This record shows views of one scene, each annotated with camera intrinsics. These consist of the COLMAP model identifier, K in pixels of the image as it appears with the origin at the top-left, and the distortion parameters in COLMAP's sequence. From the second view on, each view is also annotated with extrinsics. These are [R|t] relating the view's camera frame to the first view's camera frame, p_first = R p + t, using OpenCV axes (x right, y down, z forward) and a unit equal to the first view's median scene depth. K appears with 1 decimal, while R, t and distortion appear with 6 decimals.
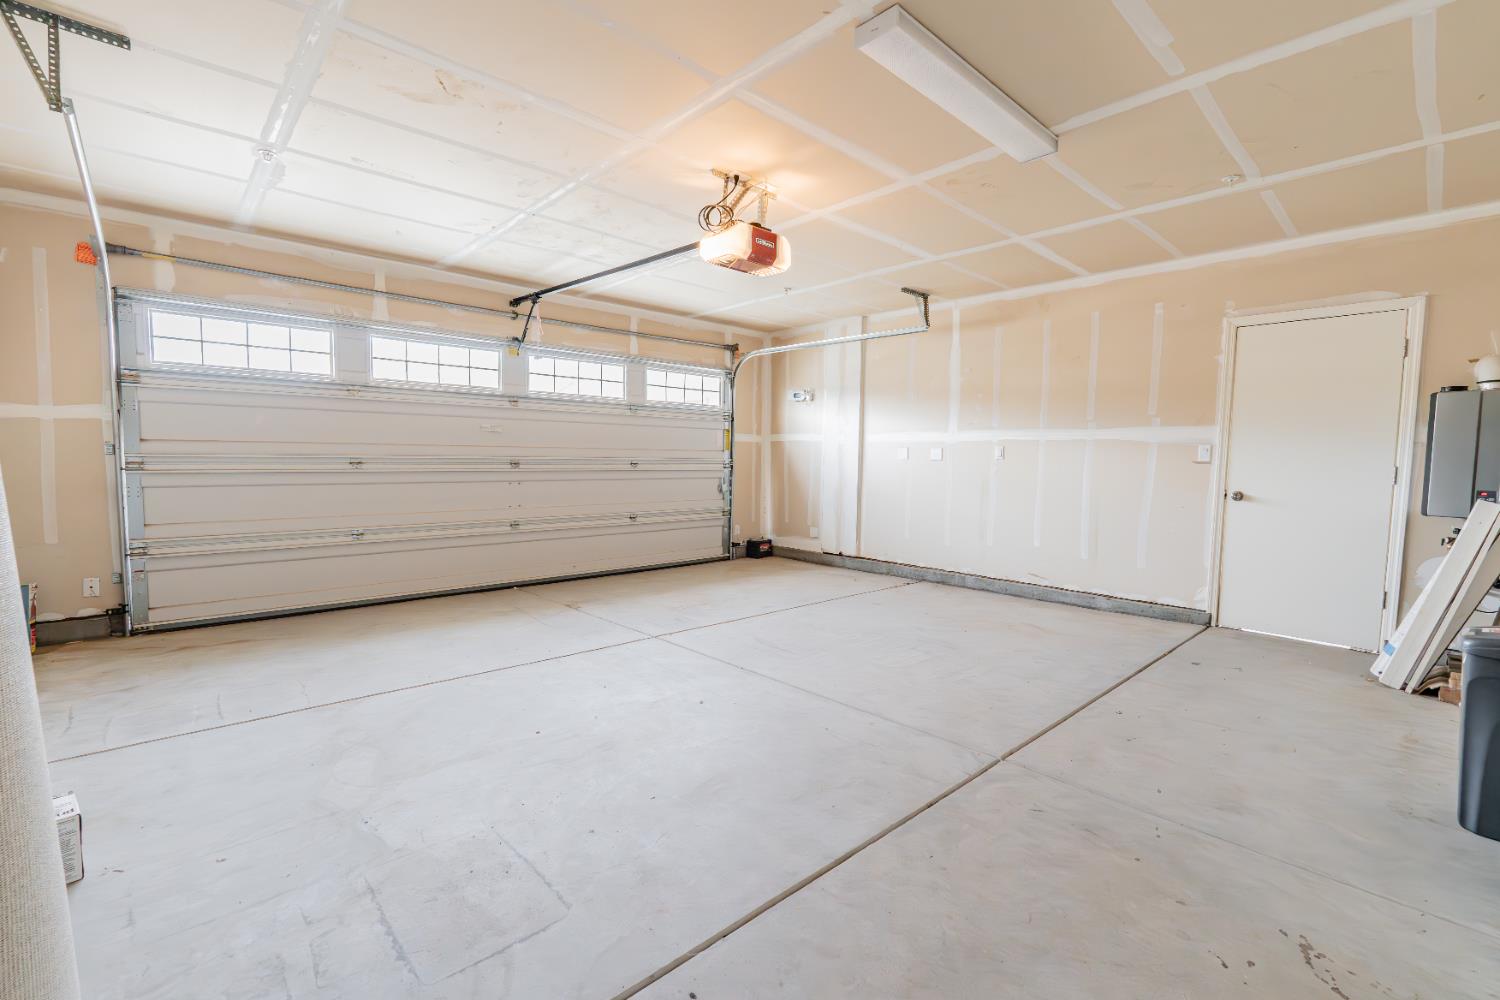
lens RADIAL K [[656.6, 0, 750.0], [0, 656.6, 500.0], [0, 0, 1]] dist [-0.008005, -0.000149]
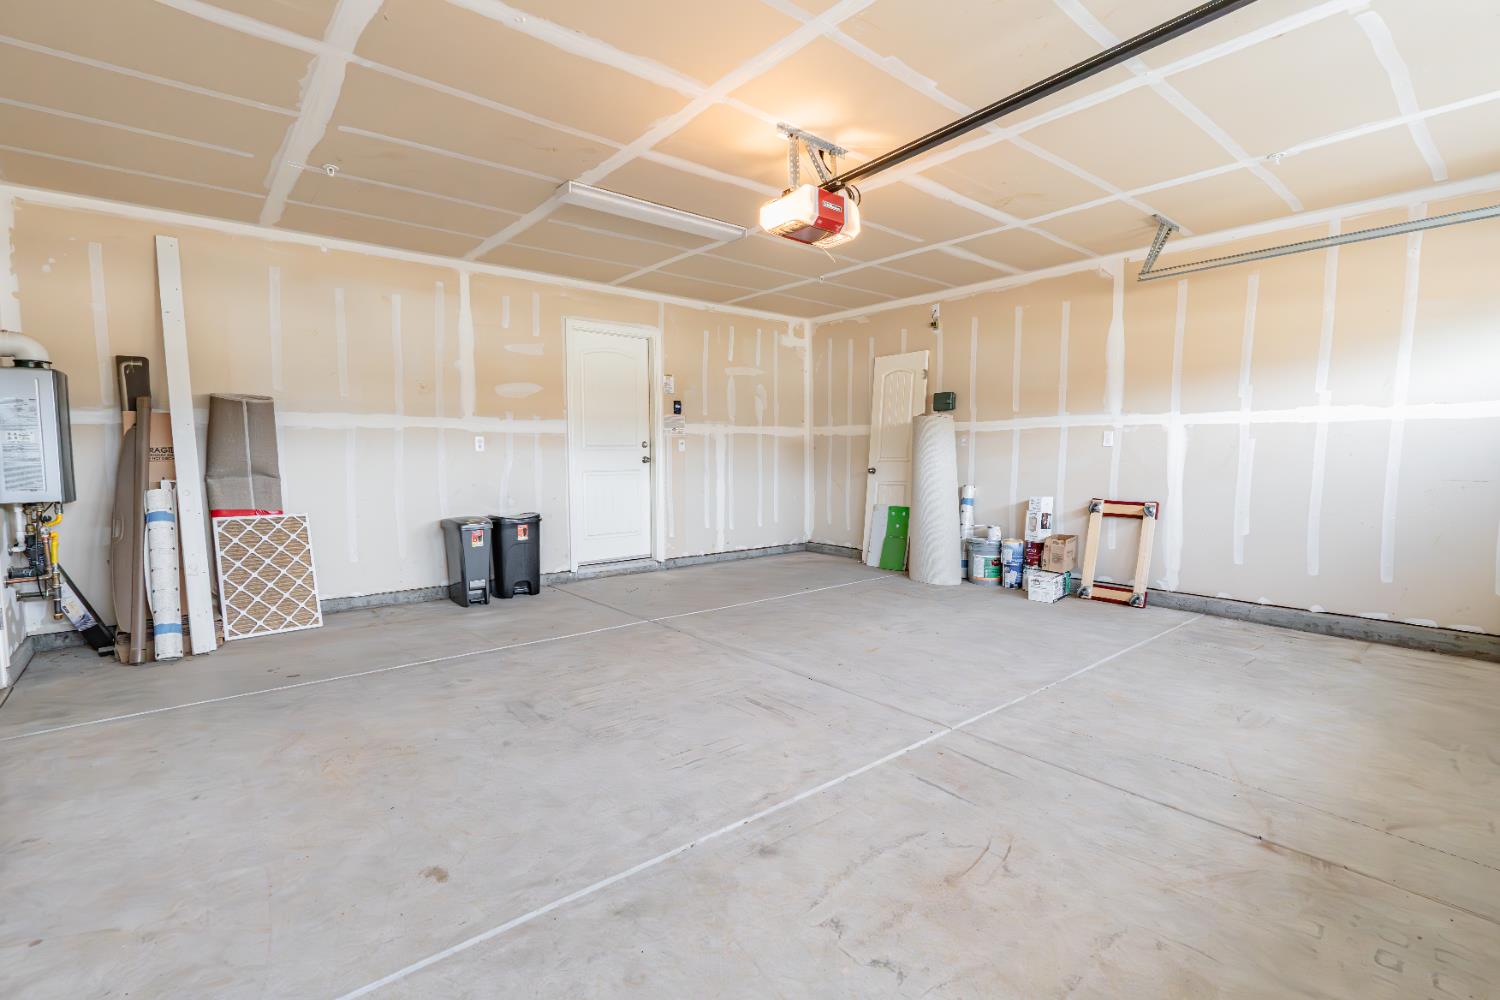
lens RADIAL K [[656.6, 0, 750.0], [0, 656.6, 500.0], [0, 0, 1]] dist [-0.008005, -0.000149]
pose [[-0.998949, -0.012610, 0.044073, 0.034882], [-0.006648, 0.991109, 0.132887, -0.117163], [-0.045357, 0.132455, -0.990151, 1.978756]]
